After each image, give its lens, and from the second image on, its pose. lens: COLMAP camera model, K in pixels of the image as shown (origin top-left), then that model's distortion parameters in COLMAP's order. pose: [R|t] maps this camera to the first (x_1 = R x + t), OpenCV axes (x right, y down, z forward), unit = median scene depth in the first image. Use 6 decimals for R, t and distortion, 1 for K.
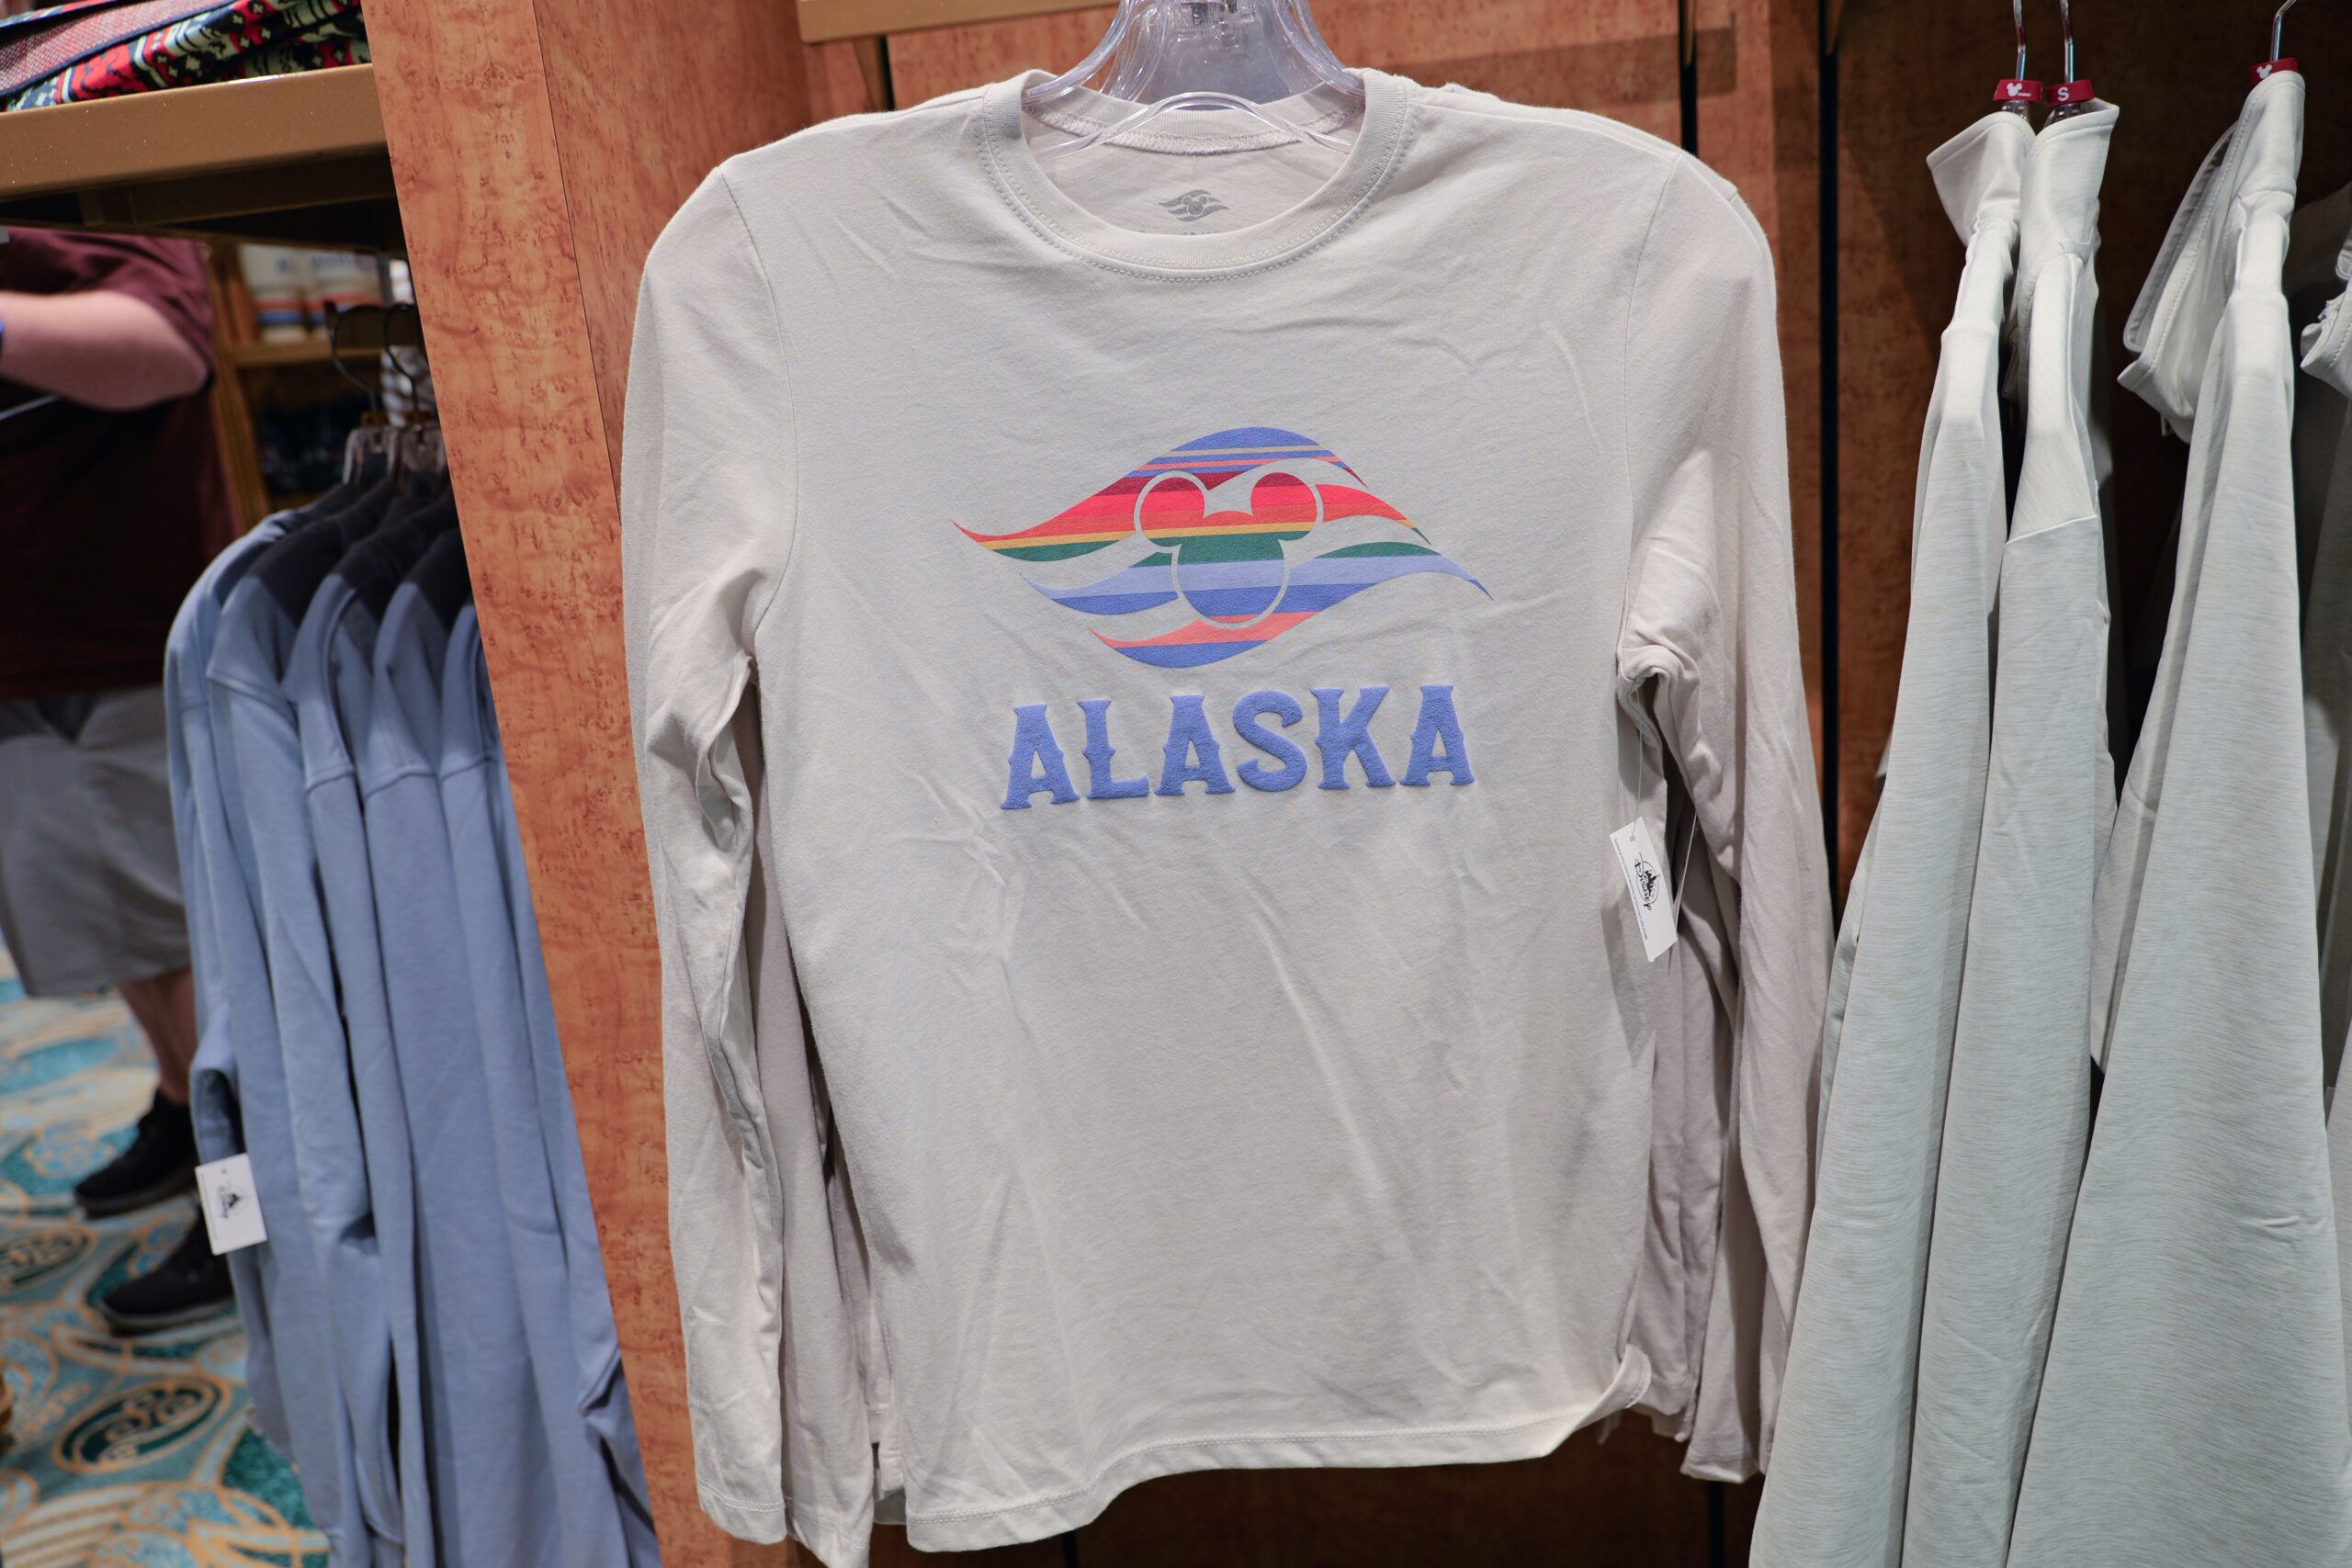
lens RADIAL K [[1640.0, 0, 1178.3], [0, 1640.0, 788.6], [0, 0, 1]] dist [-0.005546, -0.003308]
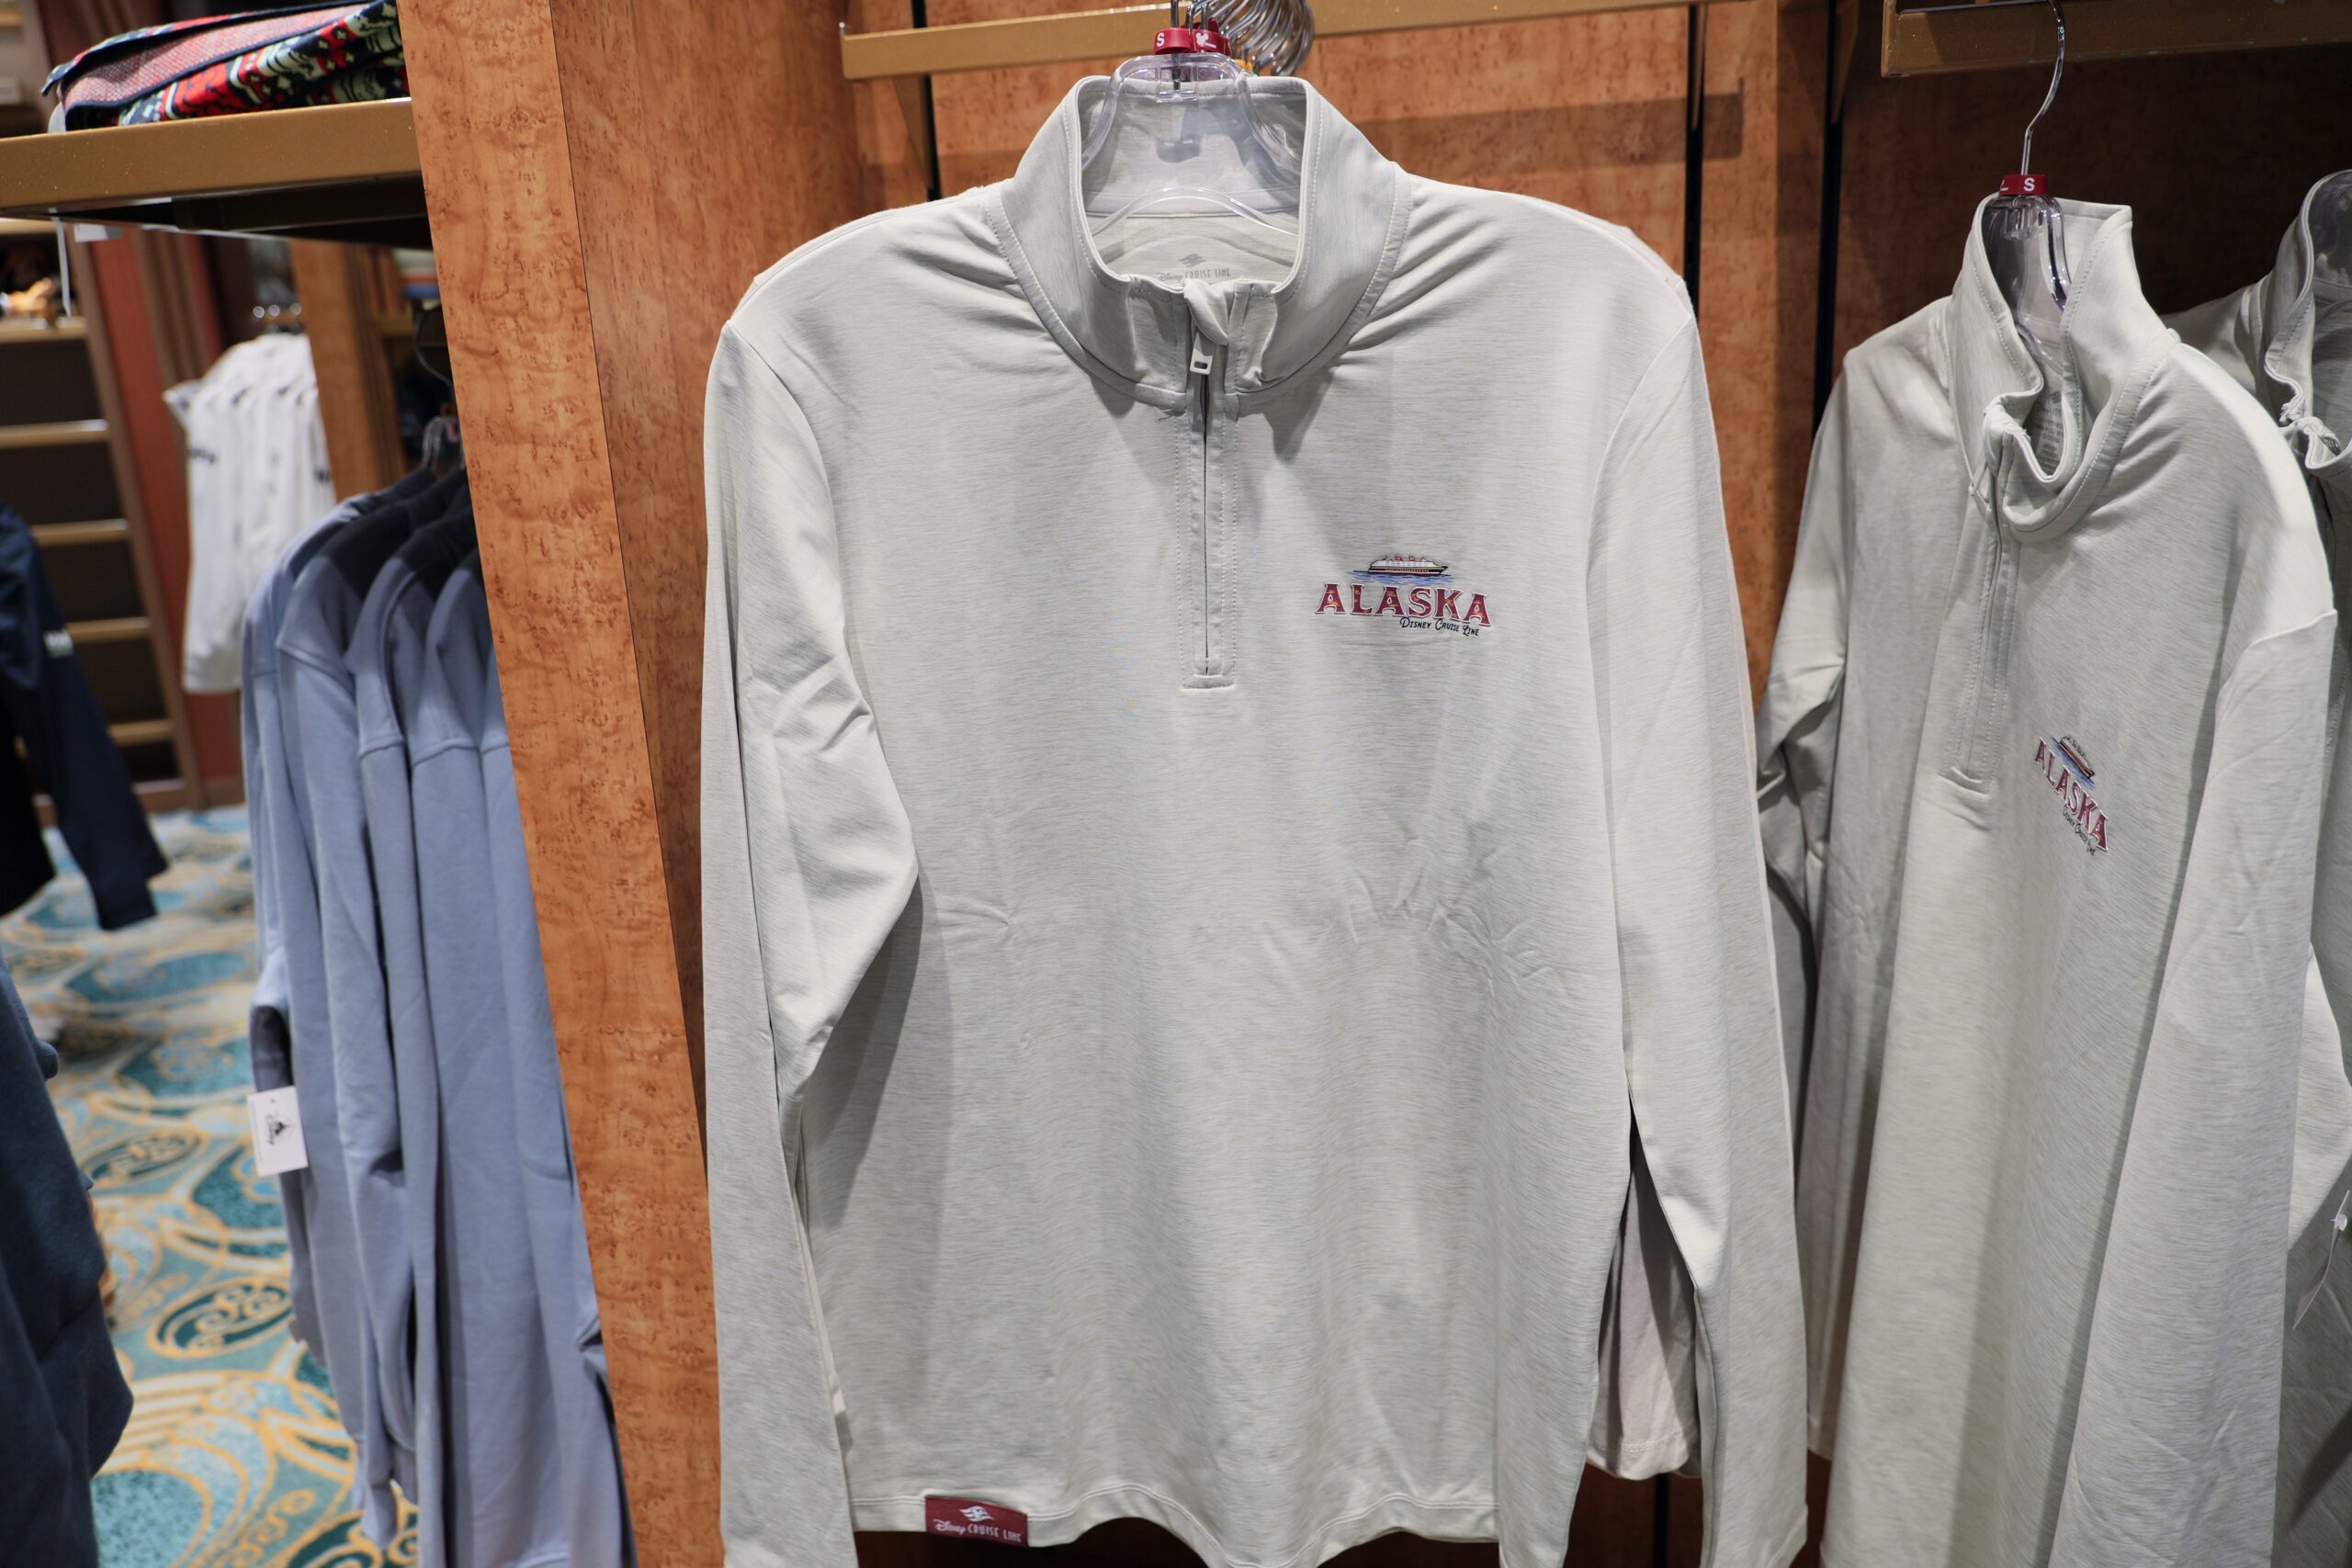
lens RADIAL K [[1588.1, 0, 1182.4], [0, 1588.1, 784.9], [0, 0, 1]] dist [-0.007023, -0.001579]
pose [[0.996509, 0.058661, -0.059400, 0.082052], [-0.058002, 0.998235, 0.012766, -0.028258], [0.060044, -0.009277, 0.998153, -0.015272]]
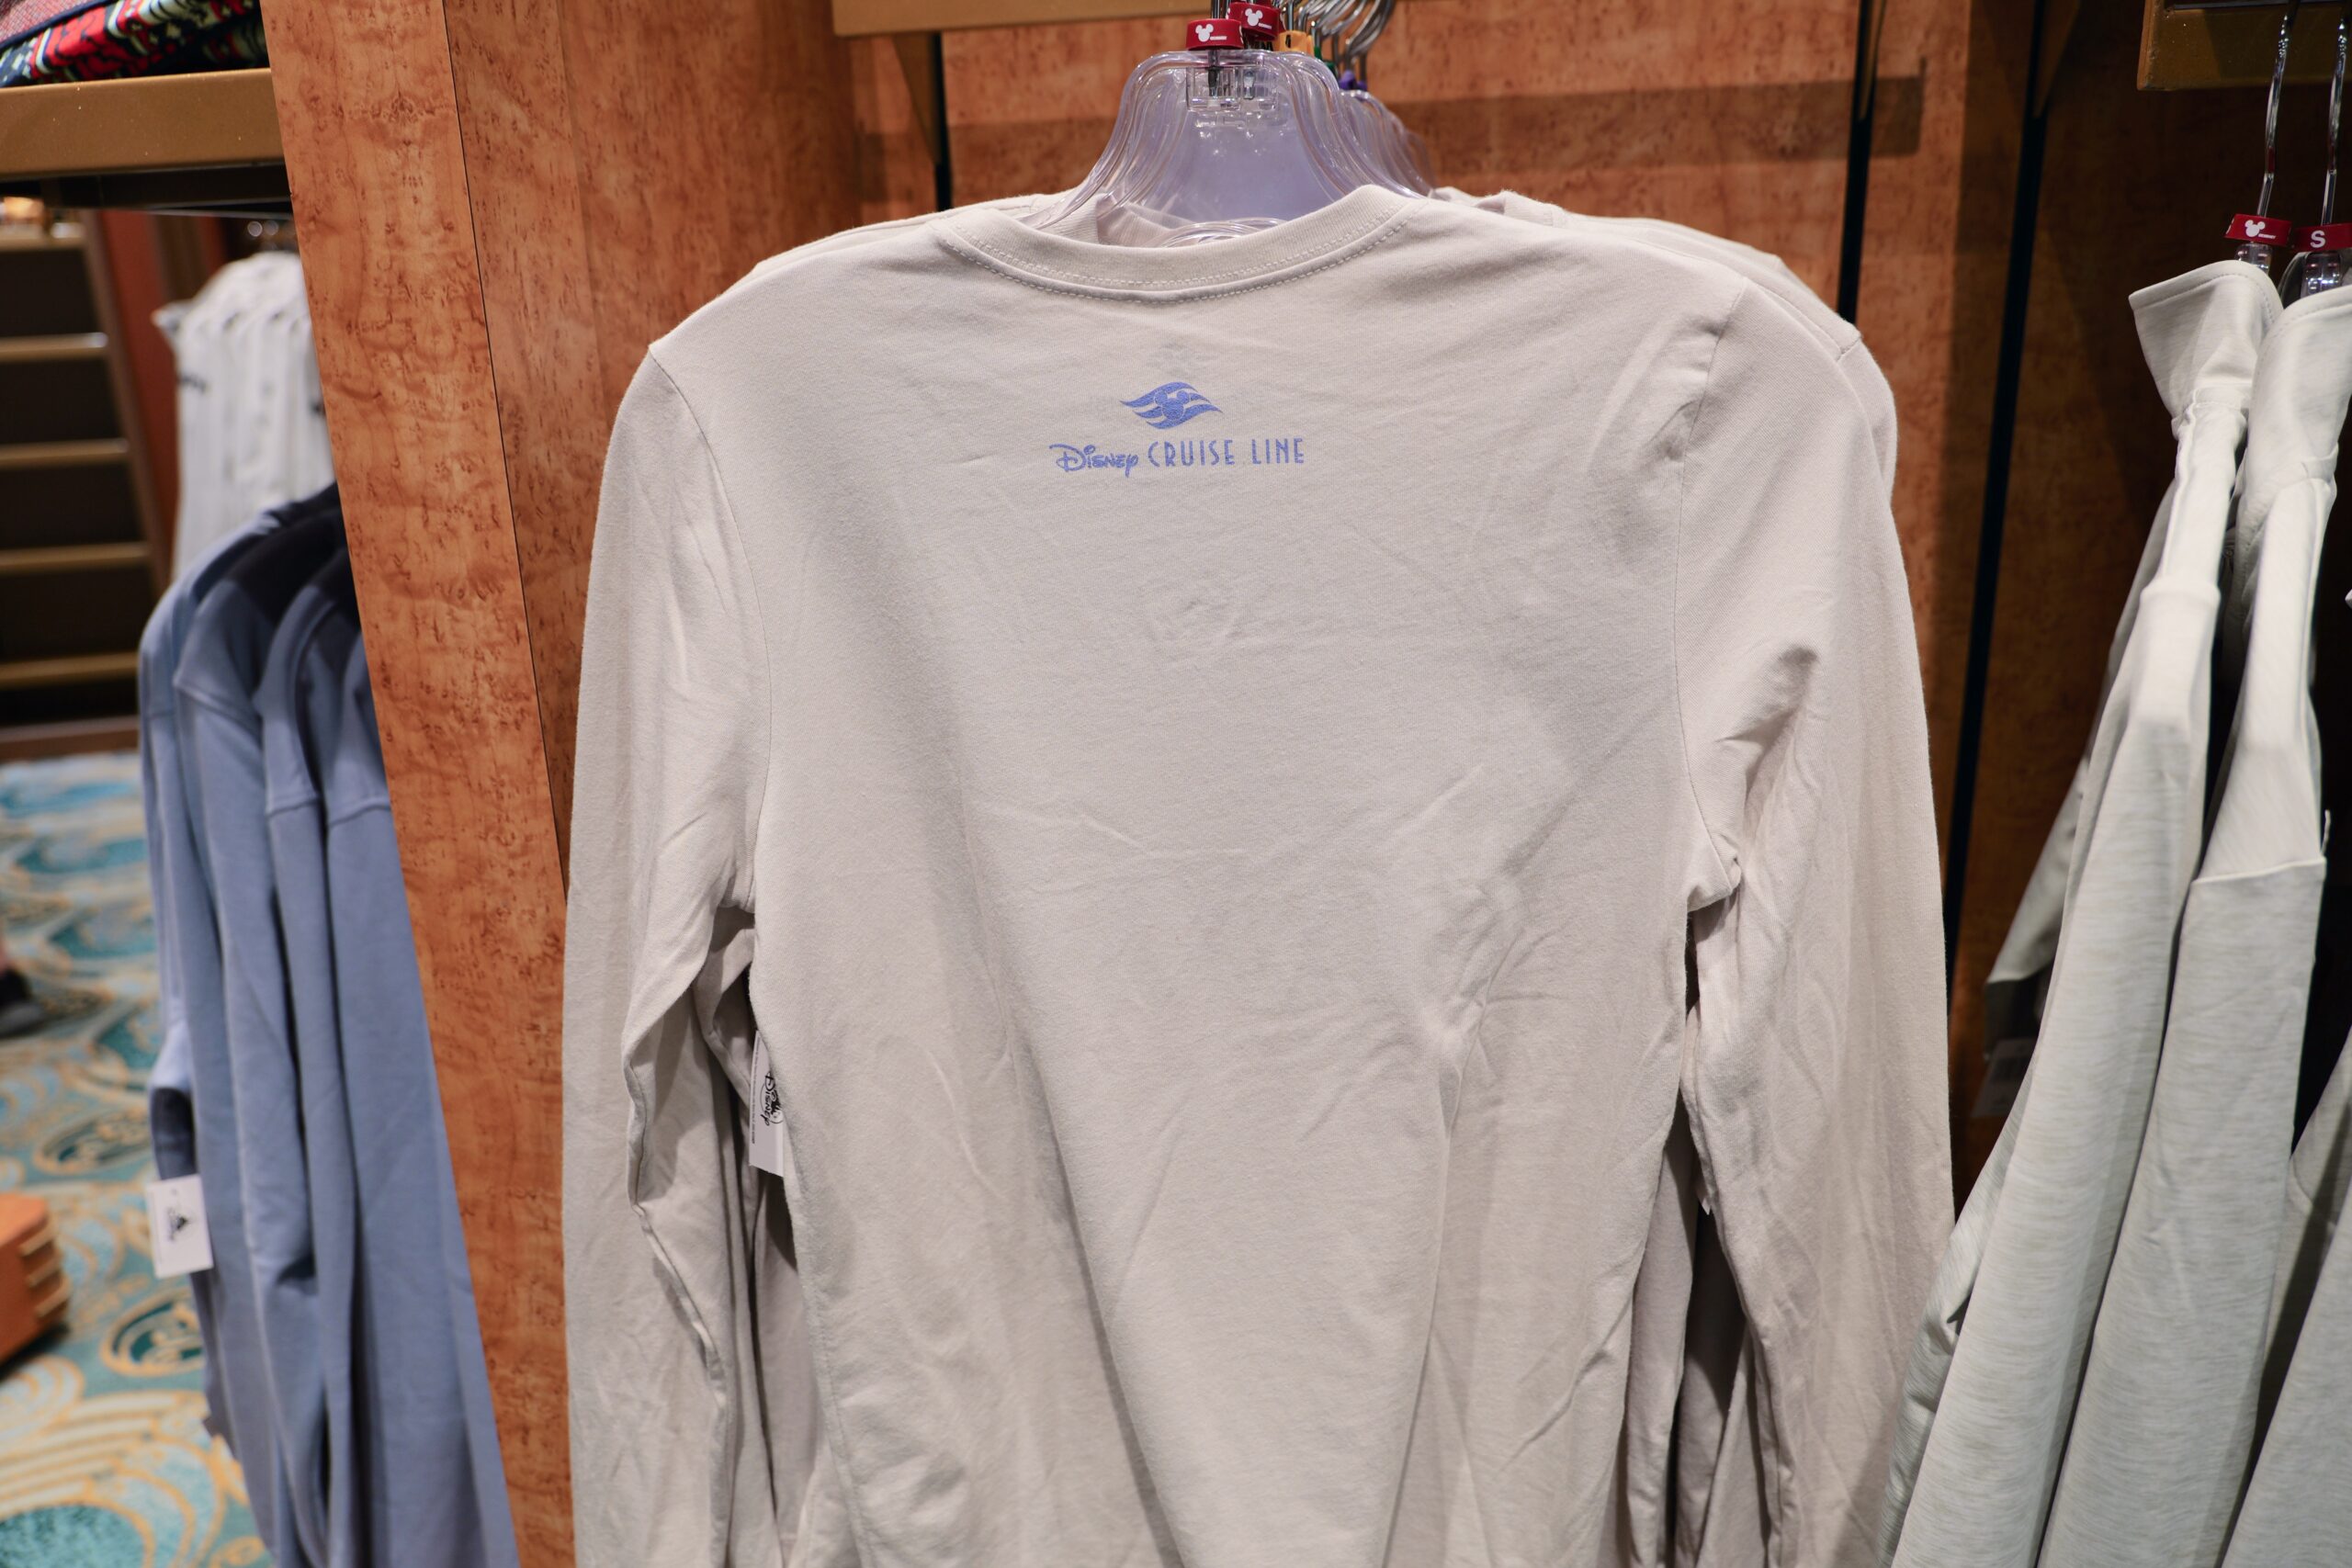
lens RADIAL K [[1641.4, 0, 1176.0], [0, 1641.4, 784.0], [0, 0, 1]] dist [-0.005231, -0.005983]
pose [[0.991860, 0.093010, -0.086964, 0.073587], [-0.088480, 0.994581, 0.054580, -0.128724], [0.091569, -0.046441, 0.994715, 0.127465]]
